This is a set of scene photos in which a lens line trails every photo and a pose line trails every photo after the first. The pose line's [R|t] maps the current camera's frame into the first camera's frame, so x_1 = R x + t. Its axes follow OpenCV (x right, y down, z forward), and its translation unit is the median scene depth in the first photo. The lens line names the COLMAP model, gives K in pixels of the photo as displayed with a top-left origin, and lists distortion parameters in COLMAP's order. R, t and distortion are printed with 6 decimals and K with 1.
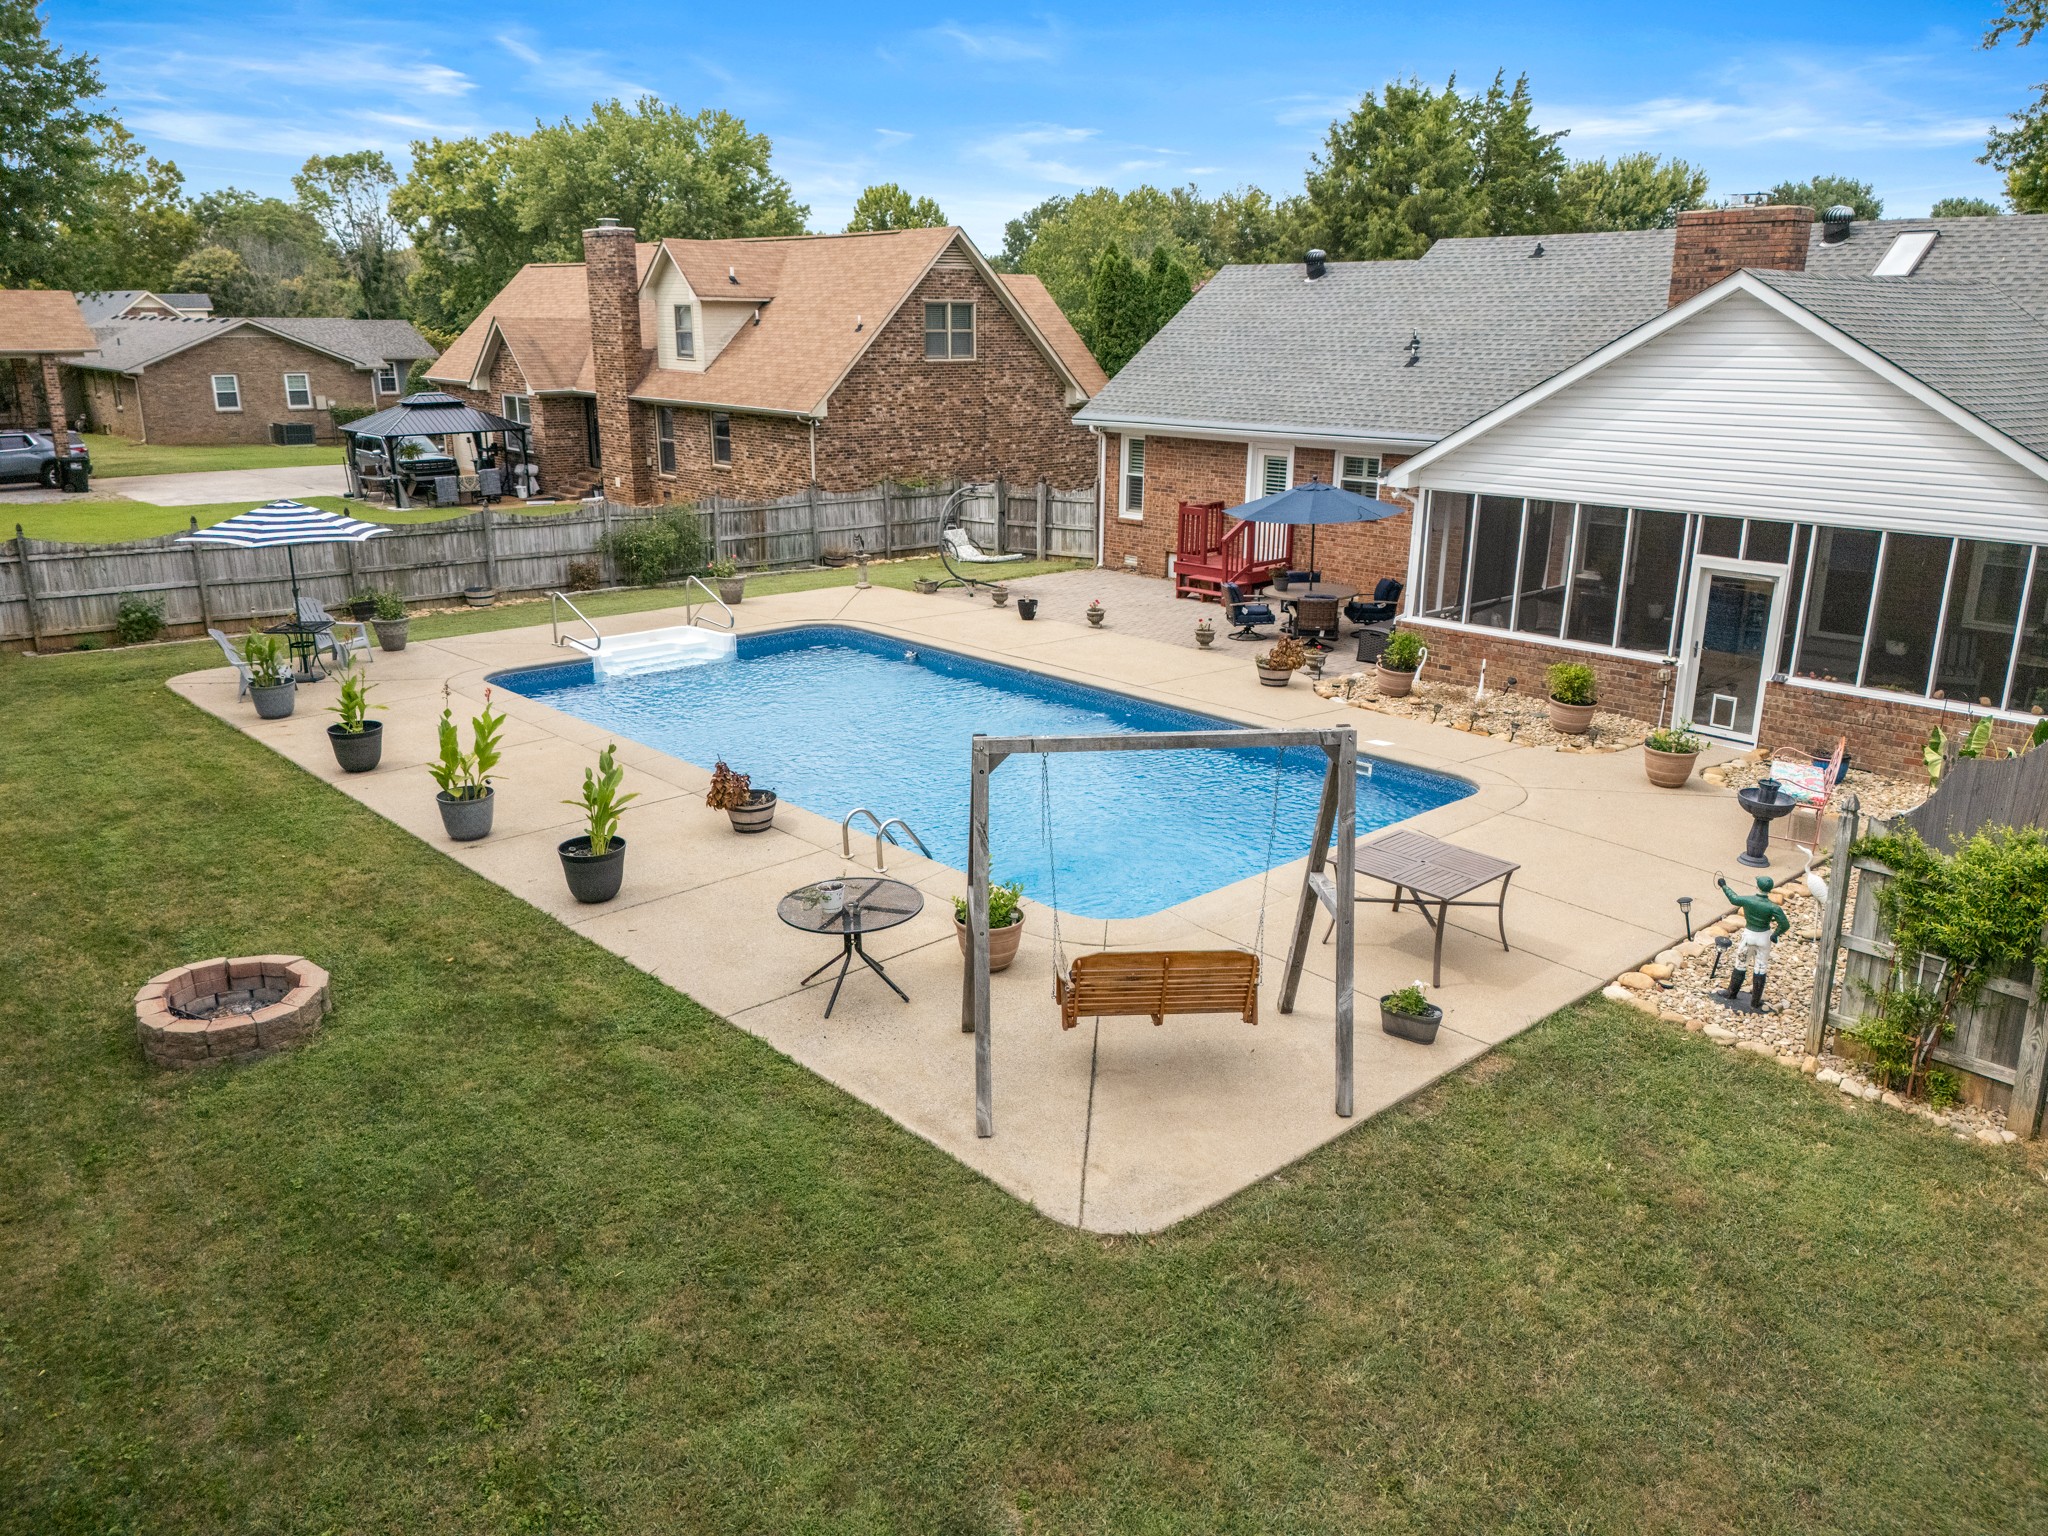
lens RADIAL K [[1524.0, 0, 1037.3], [0, 1524.0, 753.6], [0, 0, 1]] dist [0.070572, -0.055422]
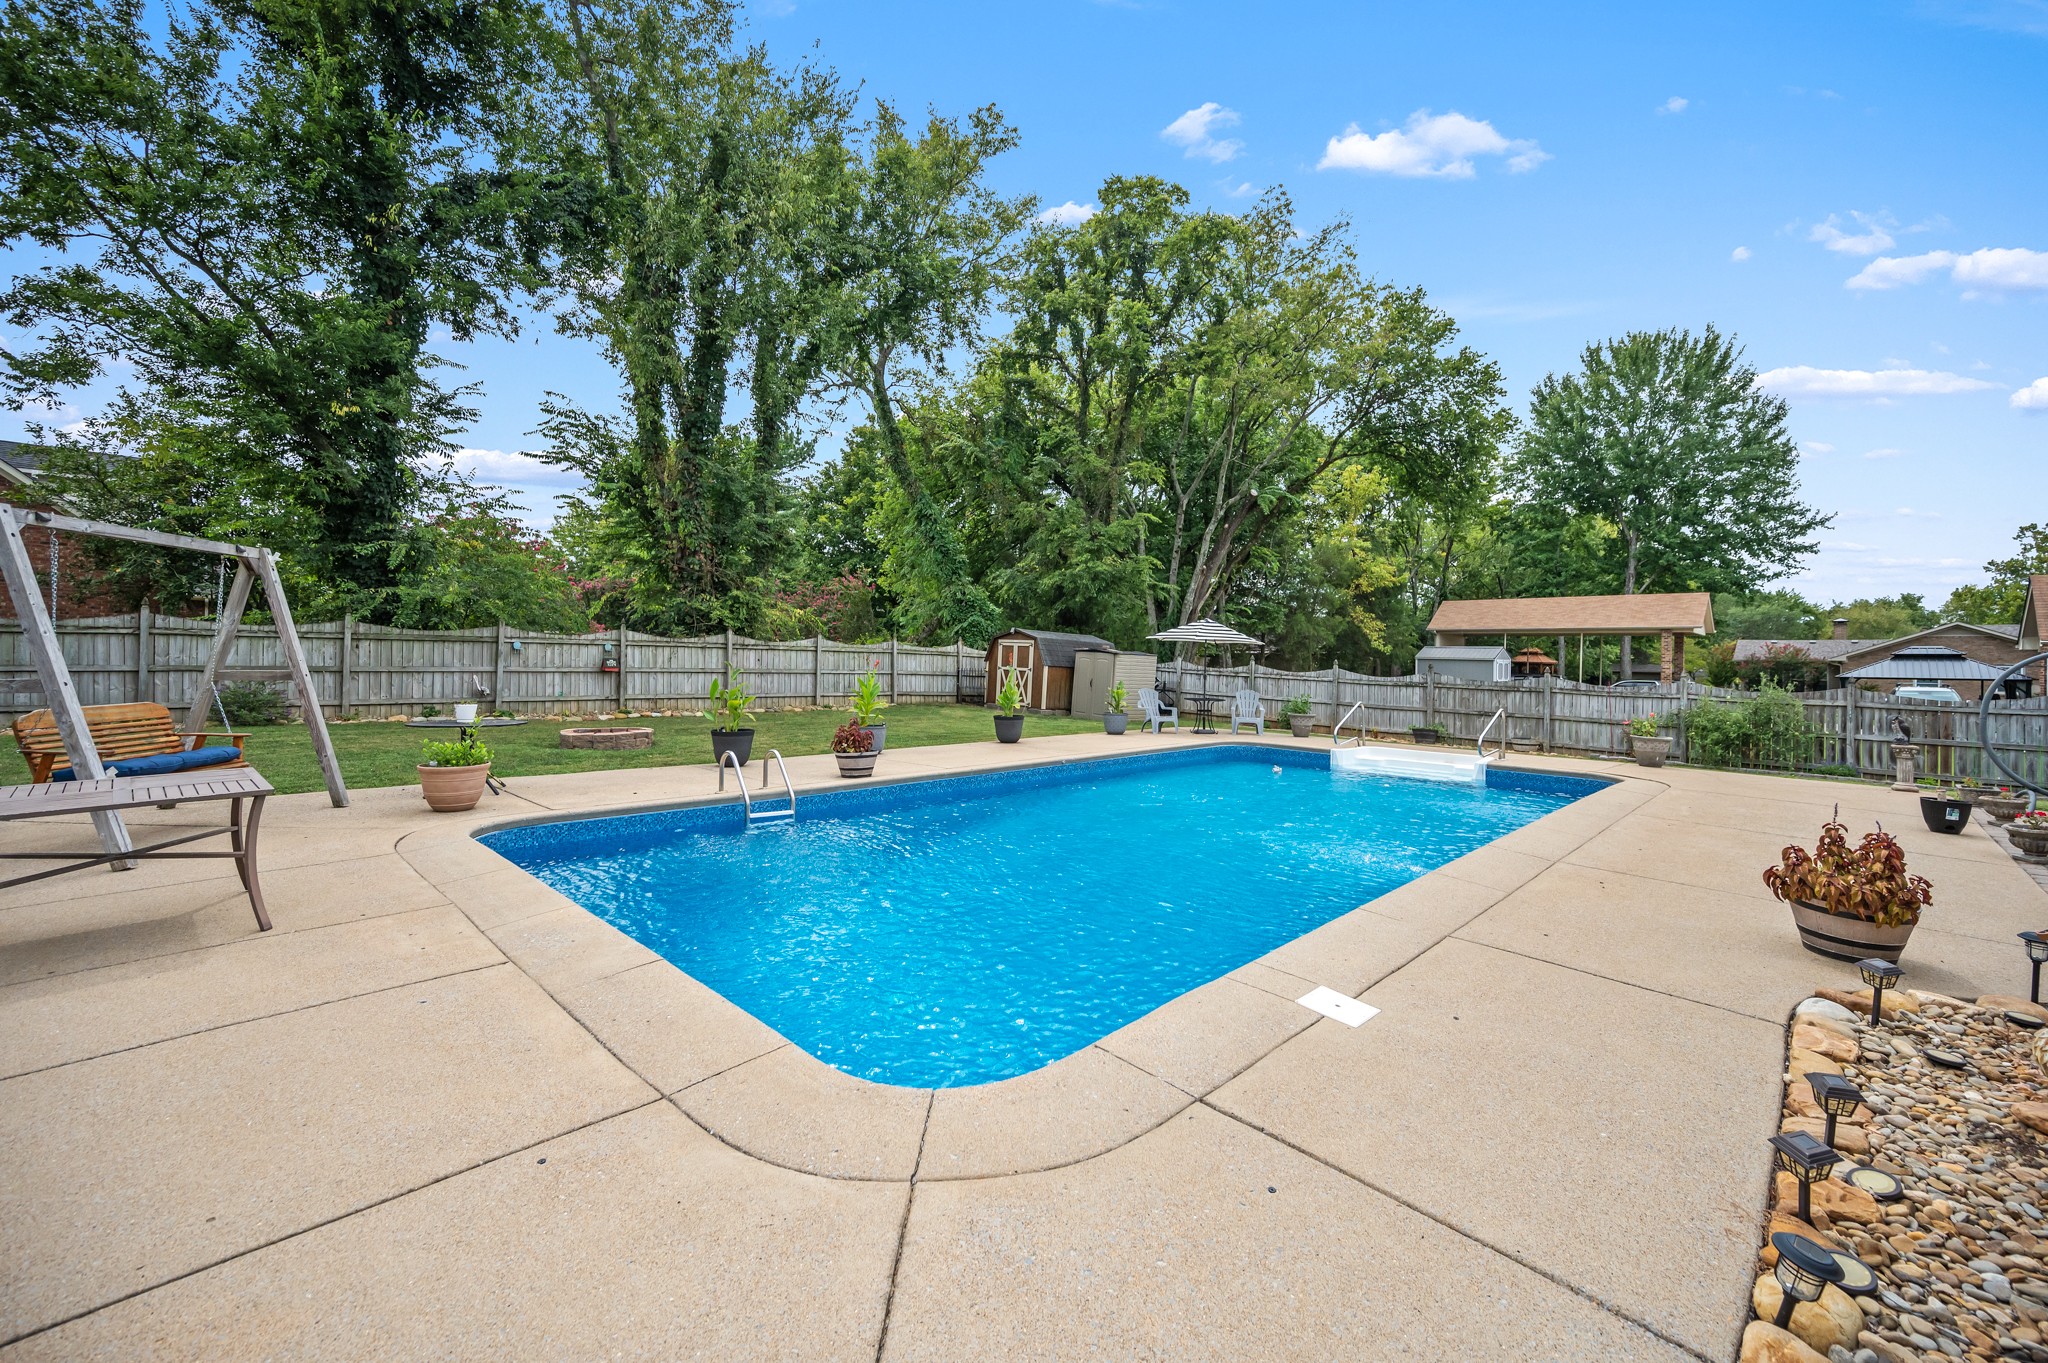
lens RADIAL K [[825.5, 0, 1018.1], [0, 825.5, 638.7], [0, 0, 1]] dist [0.004350, -0.001129]
pose [[0.045865, -0.025954, -0.998610, 0.270679], [-0.295695, 0.954511, -0.038389, -0.039087], [0.954181, 0.297045, 0.036105, 0.579438]]
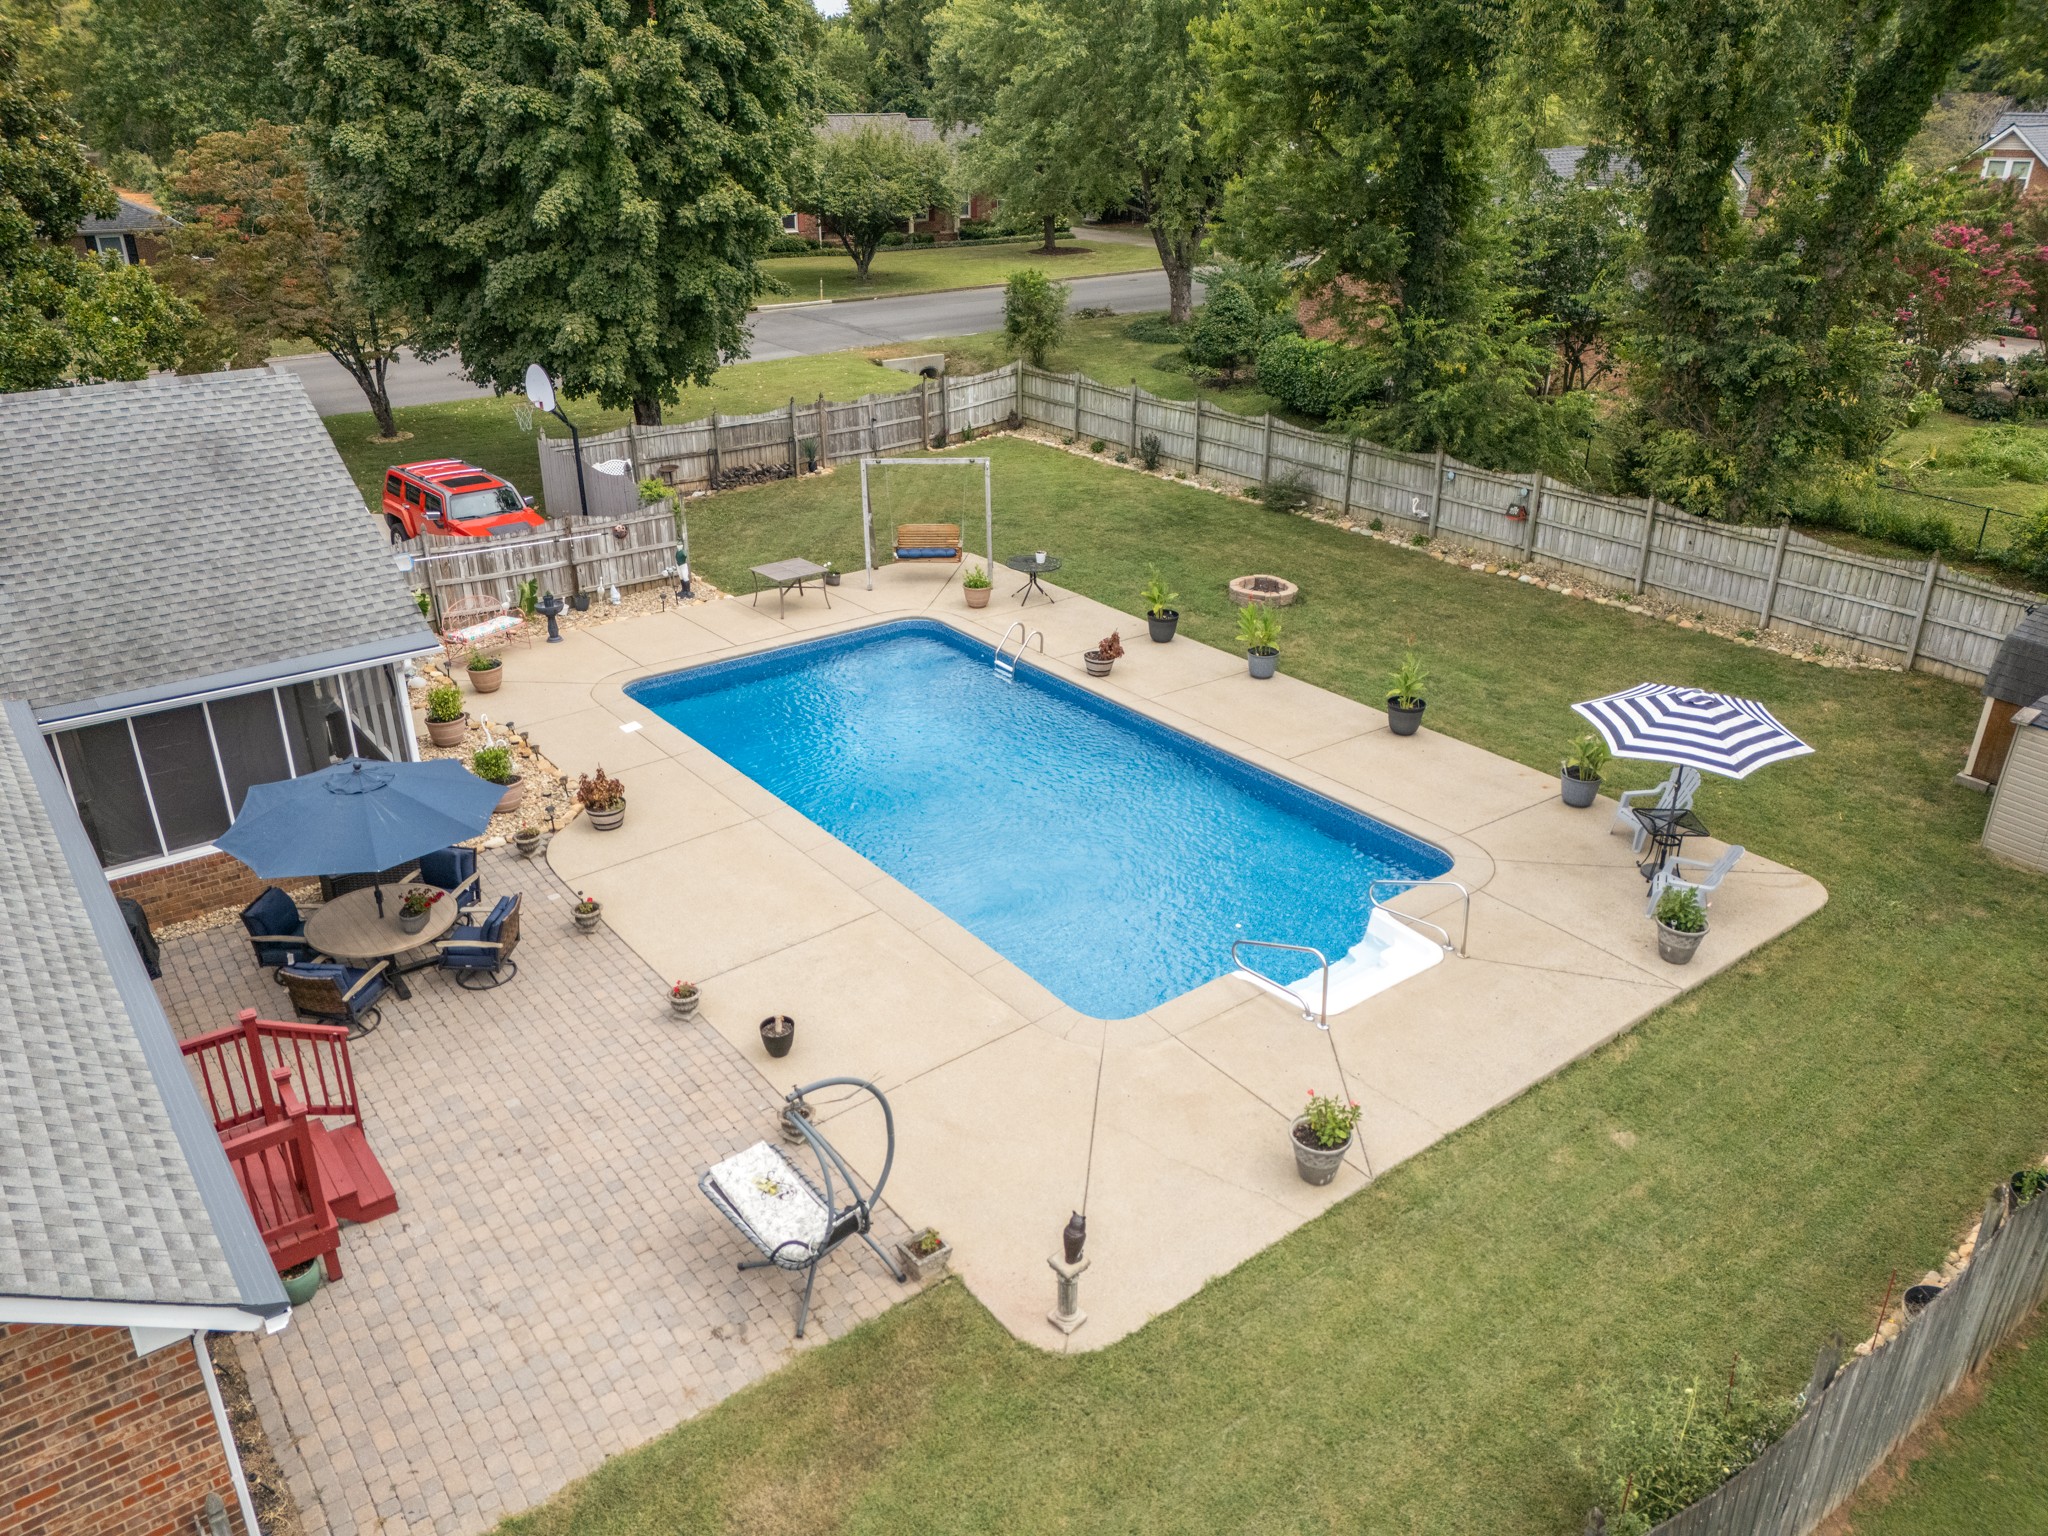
lens RADIAL K [[1524.0, 0, 1030.6], [0, 1524.0, 777.0], [0, 0, 1]] dist [0.070572, -0.055422]
pose [[-0.995570, -0.046129, 0.081927, -0.139252], [0.018980, 0.754831, 0.655645, -0.527465], [-0.092085, 0.654295, -0.750612, 1.275631]]
